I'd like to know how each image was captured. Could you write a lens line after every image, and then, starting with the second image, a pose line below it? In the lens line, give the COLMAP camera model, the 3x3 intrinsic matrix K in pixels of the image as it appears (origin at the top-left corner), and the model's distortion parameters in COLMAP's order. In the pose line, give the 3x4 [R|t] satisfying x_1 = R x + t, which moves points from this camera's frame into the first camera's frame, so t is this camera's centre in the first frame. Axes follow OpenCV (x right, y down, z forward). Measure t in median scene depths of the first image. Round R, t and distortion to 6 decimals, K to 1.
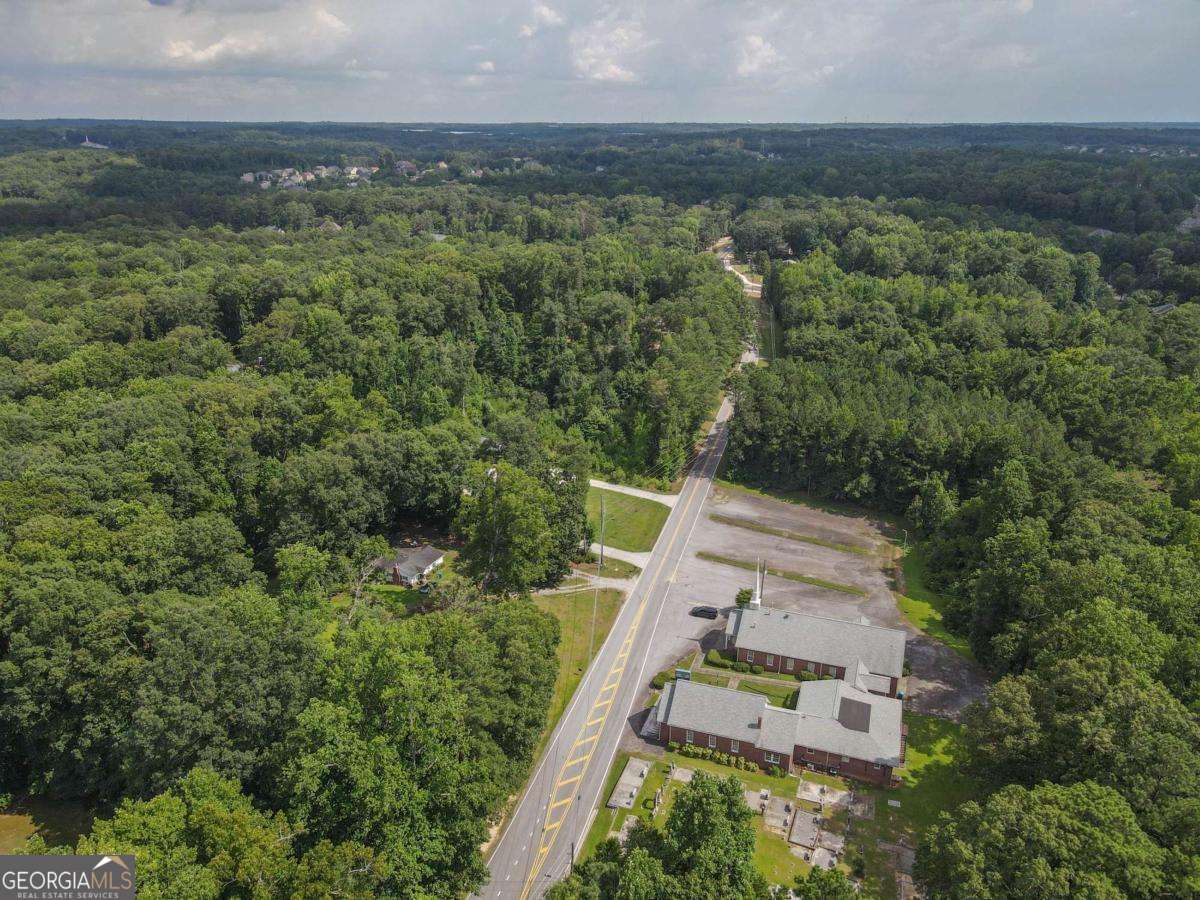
lens RADIAL K [[925.4, 0, 600.0], [0, 925.4, 450.0], [0, 0, 1]] dist [0.004062, 0.028666]
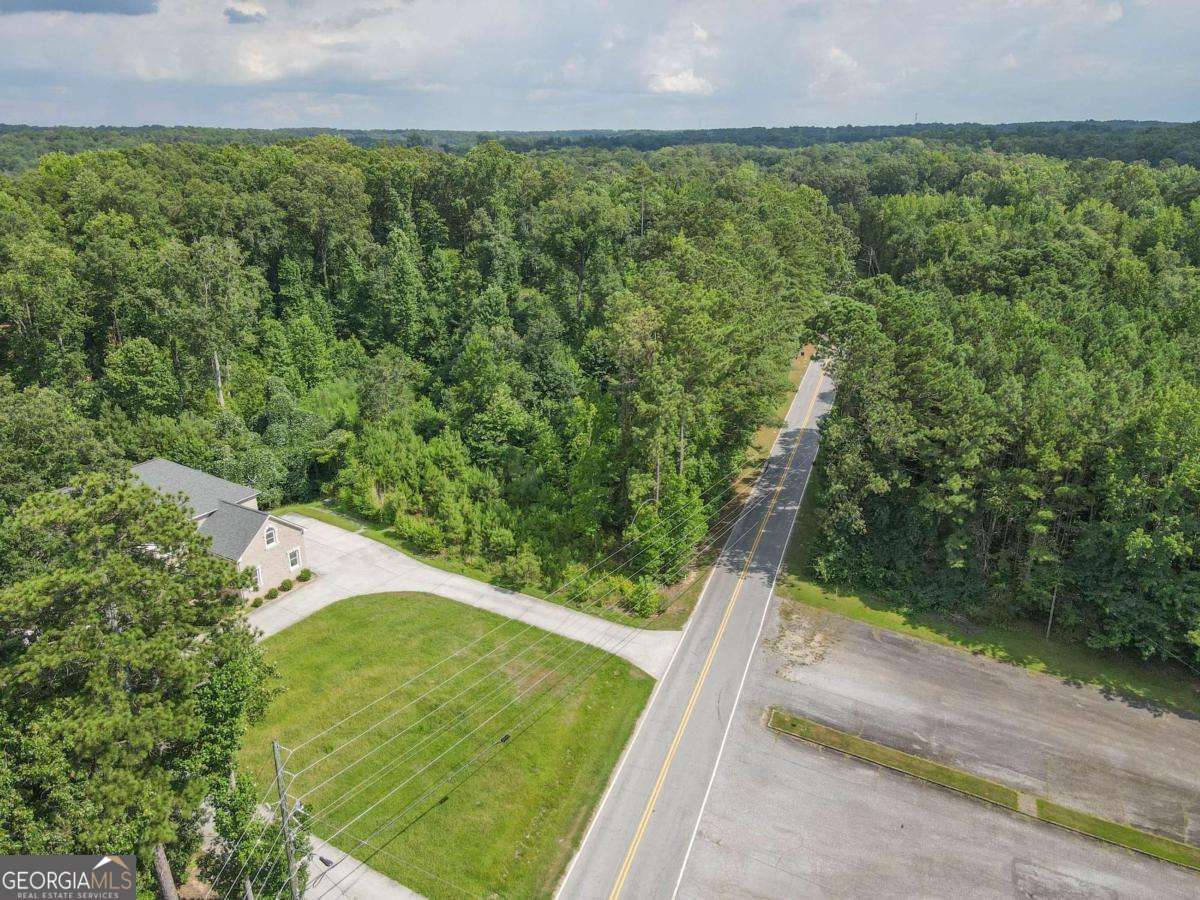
lens RADIAL K [[925.4, 0, 600.0], [0, 925.4, 450.0], [0, 0, 1]] dist [0.004062, 0.028666]
pose [[0.998186, 0.016558, -0.057891, 0.071207], [-0.017310, 0.999772, -0.012512, -0.015457], [0.057671, 0.013491, 0.998245, 0.625408]]
